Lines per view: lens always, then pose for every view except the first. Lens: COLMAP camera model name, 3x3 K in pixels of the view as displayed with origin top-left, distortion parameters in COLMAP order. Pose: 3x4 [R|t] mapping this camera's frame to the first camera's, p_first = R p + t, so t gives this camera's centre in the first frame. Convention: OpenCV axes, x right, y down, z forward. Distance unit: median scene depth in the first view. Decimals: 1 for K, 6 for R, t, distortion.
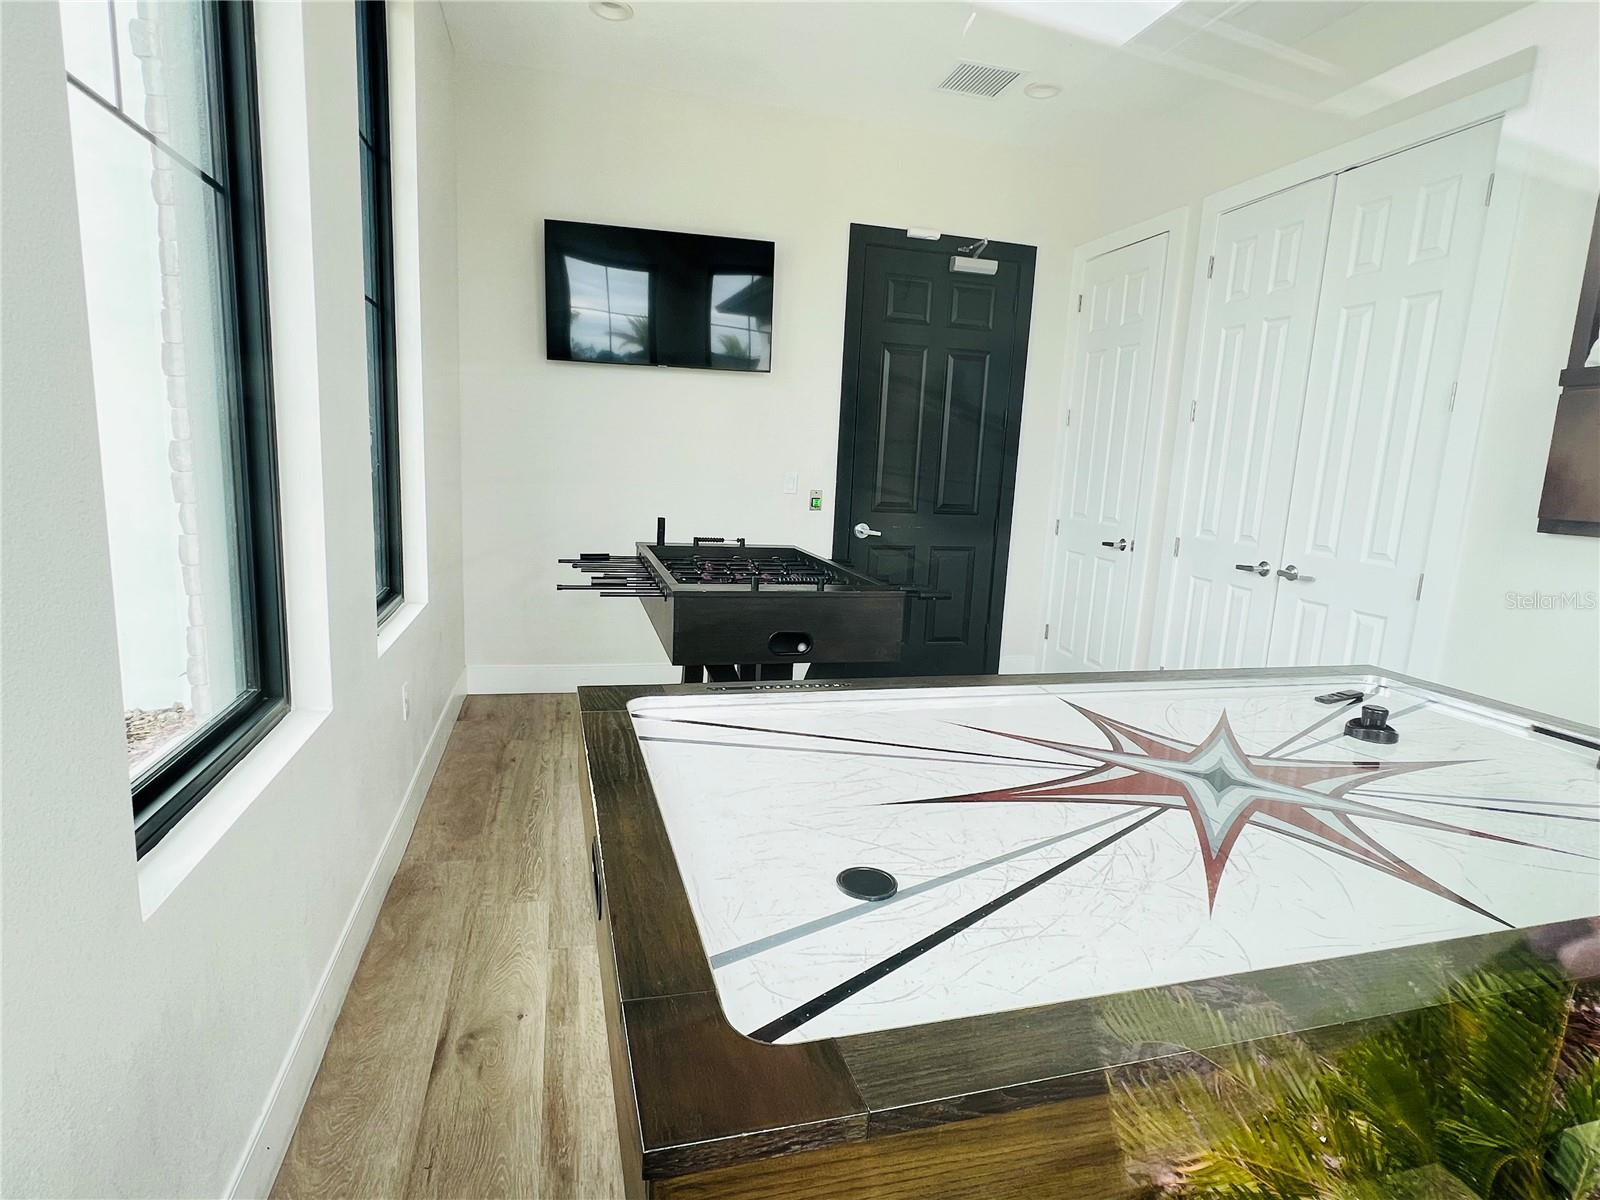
lens RADIAL K [[843.3, 0, 800.0], [0, 843.3, 600.0], [0, 0, 1]] dist [-0.003613, -0.000809]
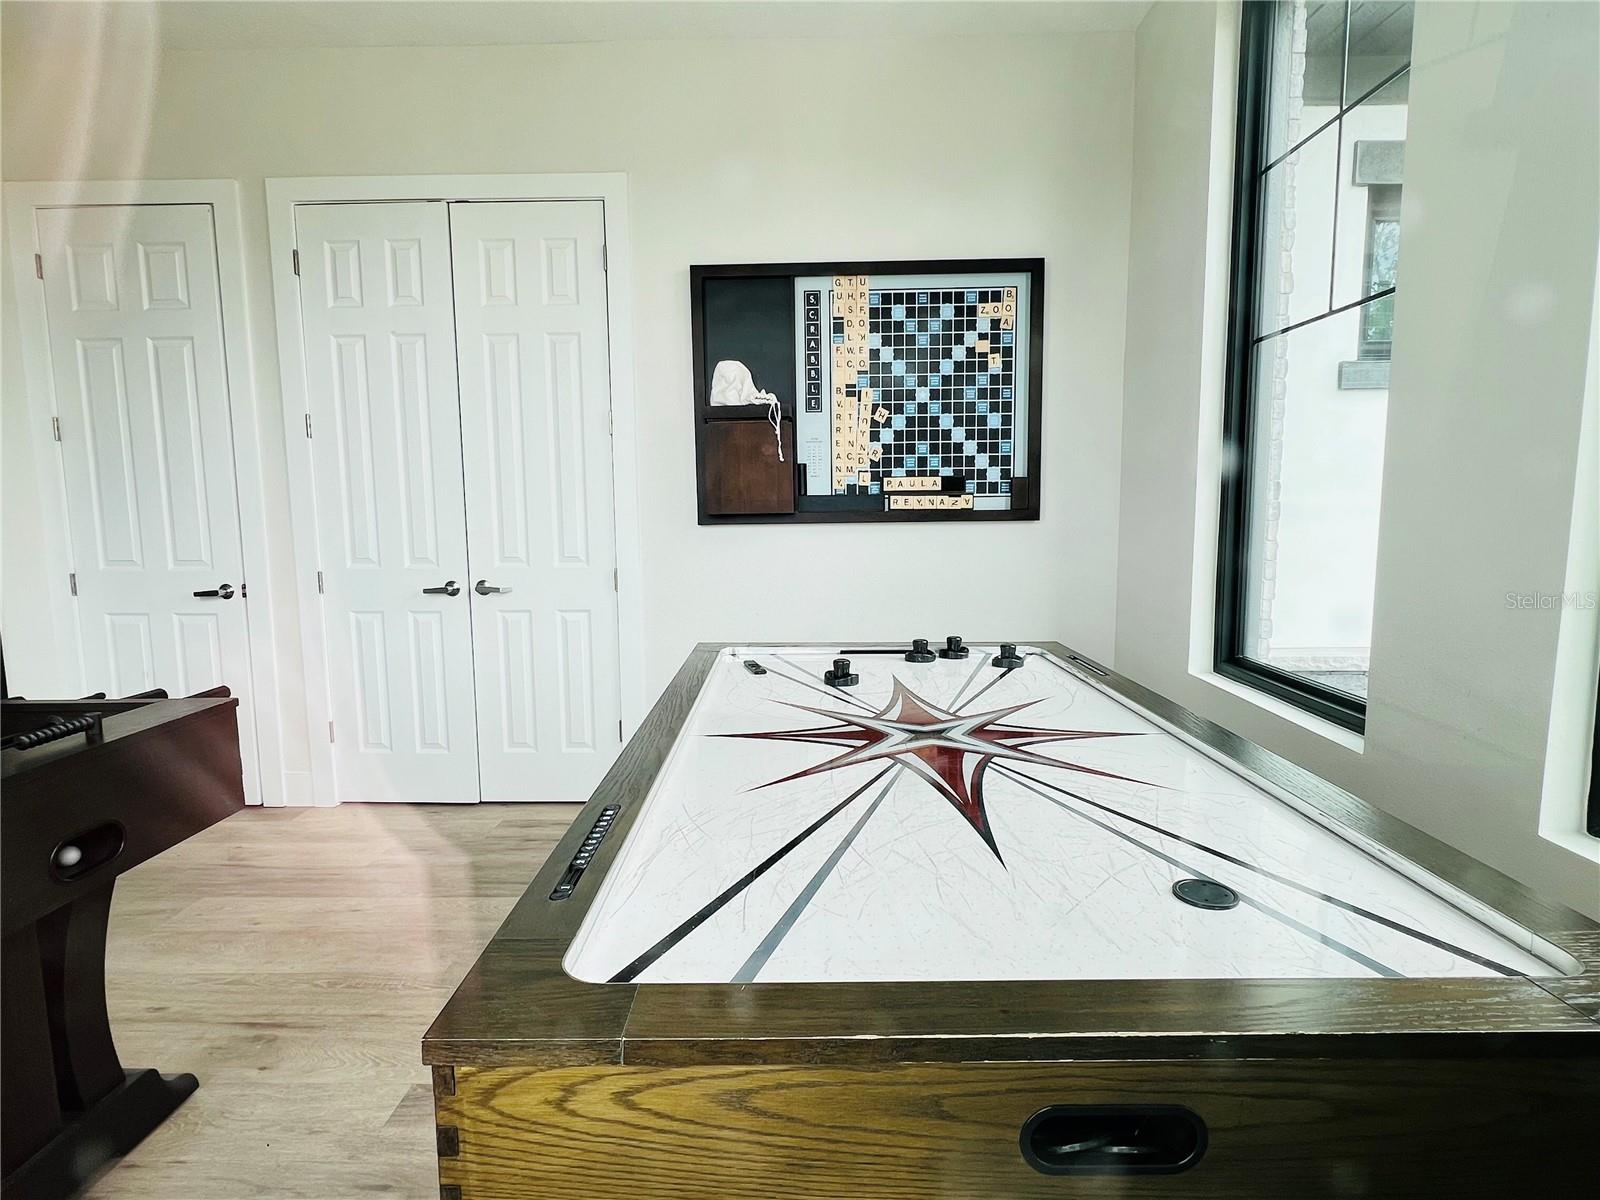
lens RADIAL K [[843.3, 0, 800.0], [0, 843.3, 600.0], [0, 0, 1]] dist [-0.003613, -0.000809]
pose [[0.285328, -0.159601, 0.945048, -0.290091], [0.182869, 0.976988, 0.109783, -0.062049], [-0.940822, 0.141496, 0.307948, 0.336732]]
